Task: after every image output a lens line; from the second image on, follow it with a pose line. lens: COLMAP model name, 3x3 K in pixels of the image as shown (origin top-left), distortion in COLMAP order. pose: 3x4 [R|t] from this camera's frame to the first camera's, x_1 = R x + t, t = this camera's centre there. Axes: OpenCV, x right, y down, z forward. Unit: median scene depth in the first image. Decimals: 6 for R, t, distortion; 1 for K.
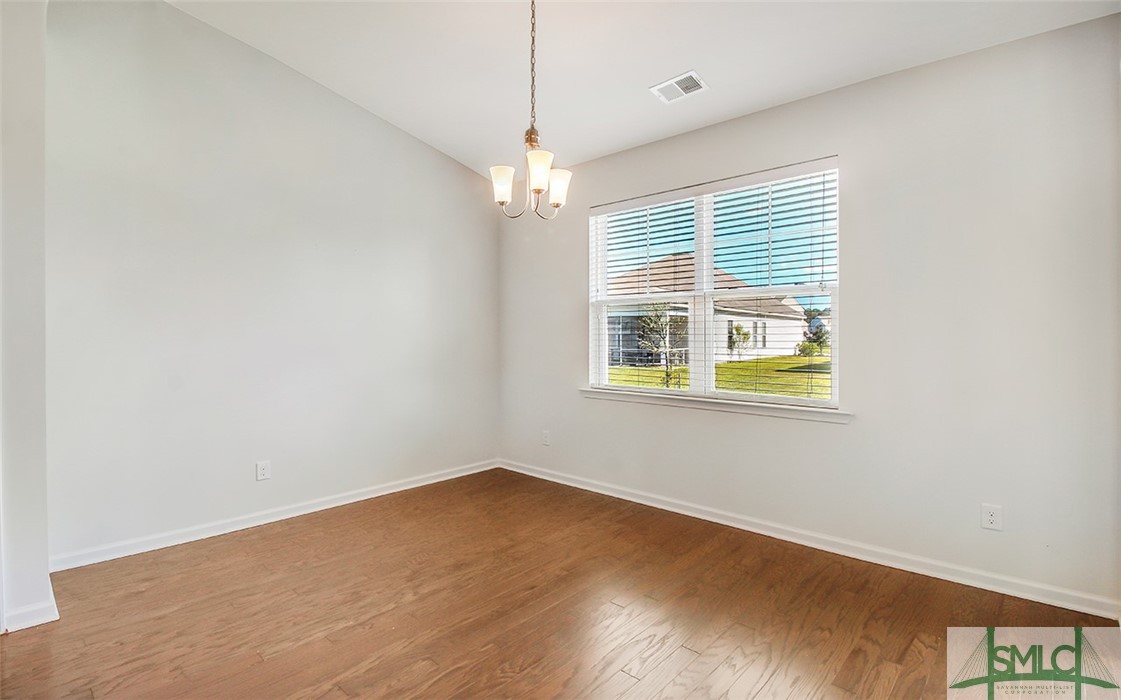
lens RADIAL K [[542.0, 0, 567.8], [0, 542.0, 332.8], [0, 0, 1]] dist [0.024030, -0.014619]
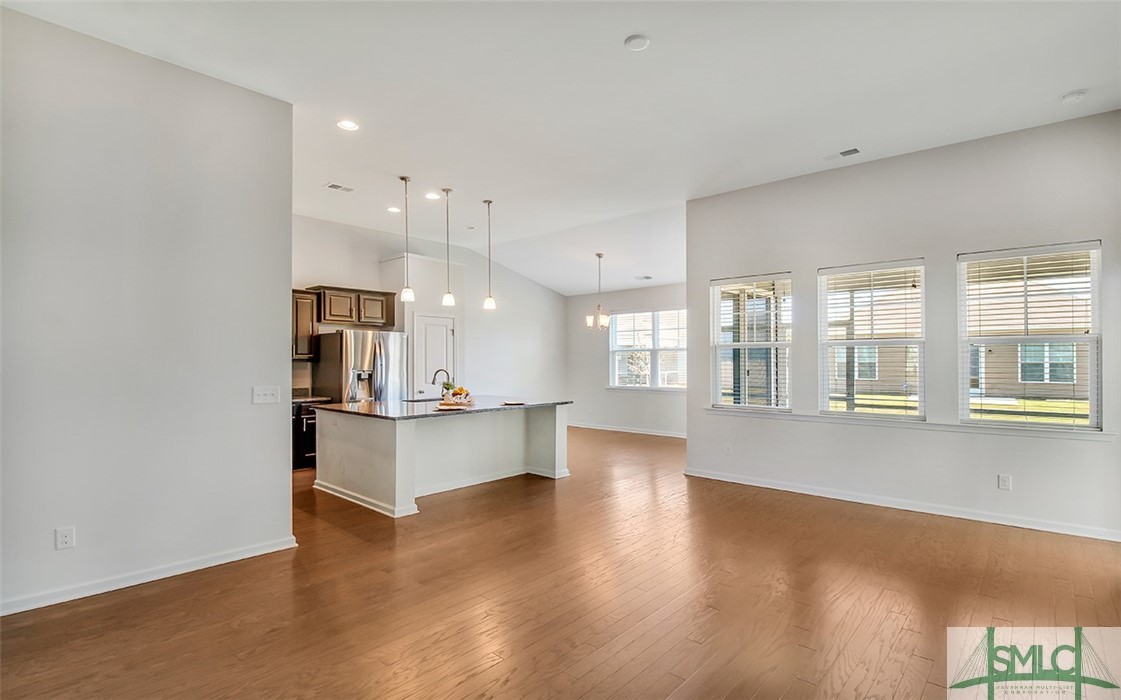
lens RADIAL K [[547.9, 0, 547.4], [0, 547.9, 368.9], [0, 0, 1]] dist [0.000272, 0.000250]
pose [[0.999867, -0.001373, -0.016229, -0.196200], [0.001733, 0.999753, 0.022179, -0.032278], [0.016195, -0.022205, 0.999622, -1.427166]]
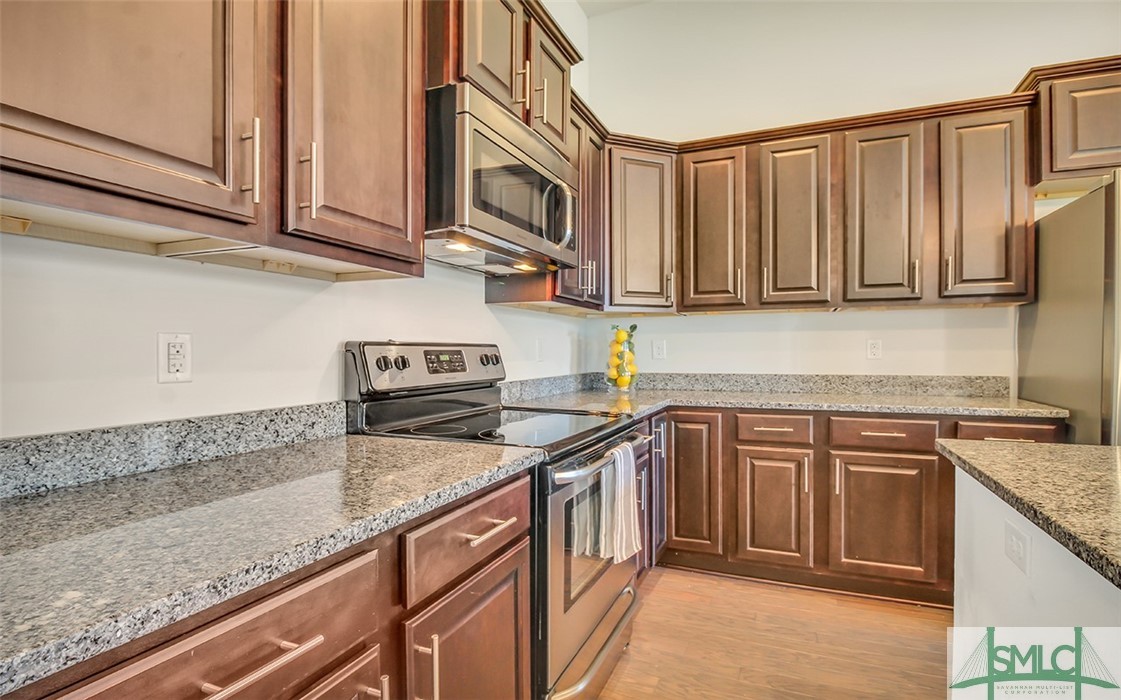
lens RADIAL K [[567.1, 0, 564.4], [0, 567.1, 350.0], [0, 0, 1]] dist [-0.000618, -0.000798]
pose [[0.357298, -0.003225, -0.933985, -0.556299], [0.007902, 0.999969, -0.000430, 0.029279], [0.933957, -0.007226, 0.357312, -0.407792]]
